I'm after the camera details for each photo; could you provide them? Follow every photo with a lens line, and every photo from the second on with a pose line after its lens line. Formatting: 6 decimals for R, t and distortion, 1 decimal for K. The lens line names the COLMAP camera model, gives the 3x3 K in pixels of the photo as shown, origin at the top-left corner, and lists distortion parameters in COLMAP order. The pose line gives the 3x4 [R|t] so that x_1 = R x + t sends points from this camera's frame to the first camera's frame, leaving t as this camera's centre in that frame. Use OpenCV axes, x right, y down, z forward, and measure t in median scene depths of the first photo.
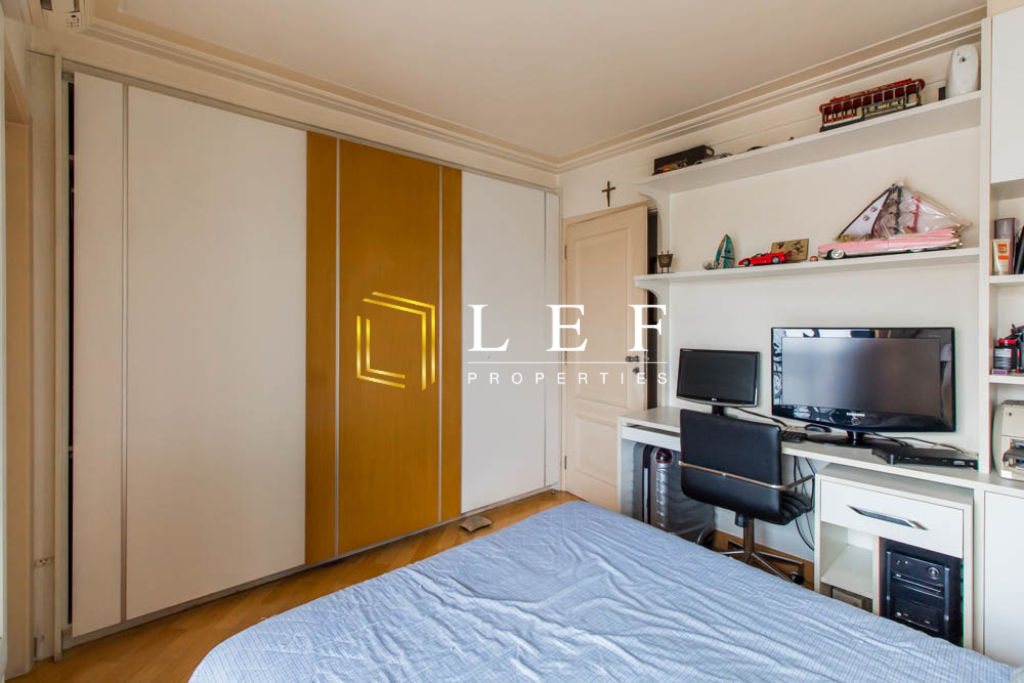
lens RADIAL K [[480.7, 0, 522.1], [0, 480.7, 323.1], [0, 0, 1]] dist [-0.001574, 0.000638]
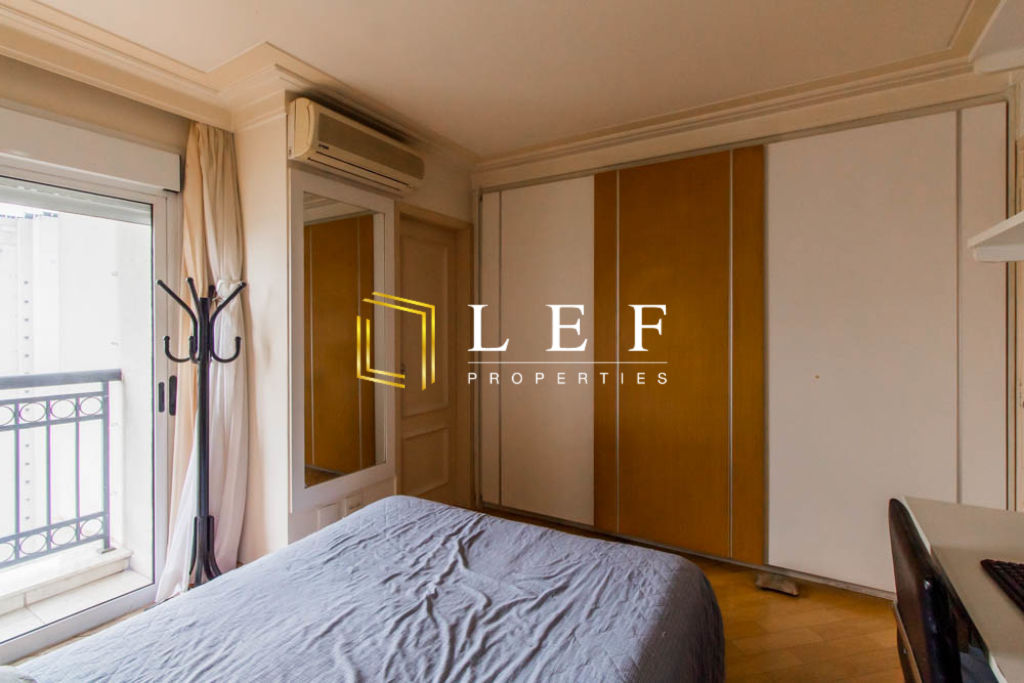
lens RADIAL K [[480.7, 0, 507.9], [0, 480.7, 336.6], [0, 0, 1]] dist [-0.001574, 0.000638]
pose [[0.285205, 0.007013, -0.958441, 0.872089], [-0.001302, 0.999975, 0.006929, 0.007647], [0.958466, -0.000728, 0.285207, 0.569353]]
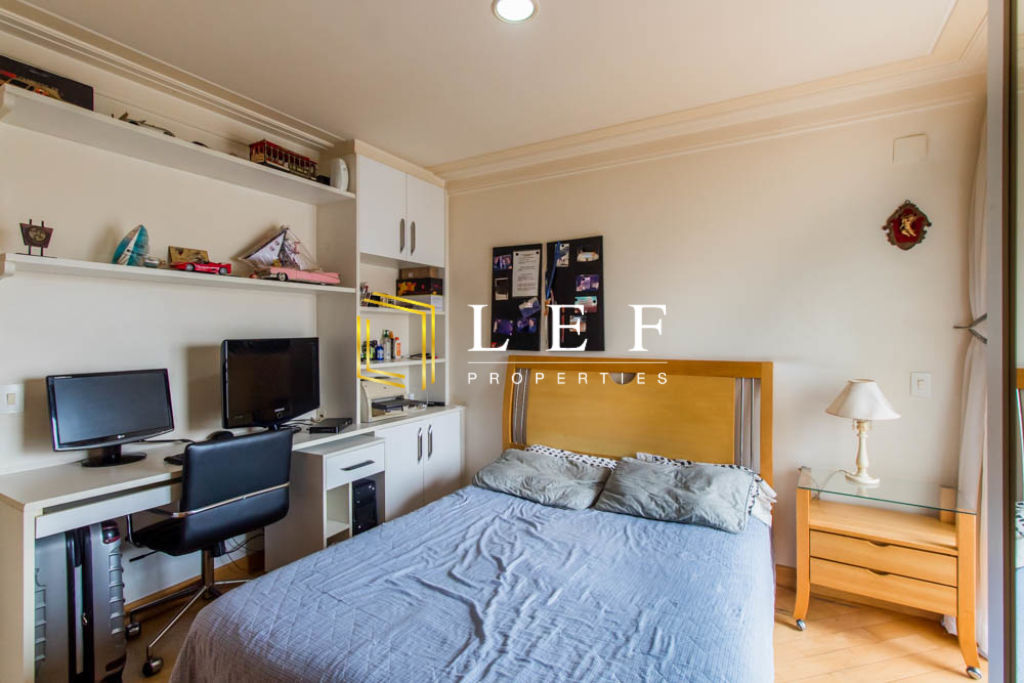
lens RADIAL K [[480.7, 0, 519.1], [0, 480.7, 336.6], [0, 0, 1]] dist [-0.001574, 0.000638]
pose [[-0.319642, -0.005796, 0.947521, -0.735063], [0.004764, 0.999959, 0.007723, -0.001915], [-0.947526, 0.006983, -0.319602, 0.917092]]
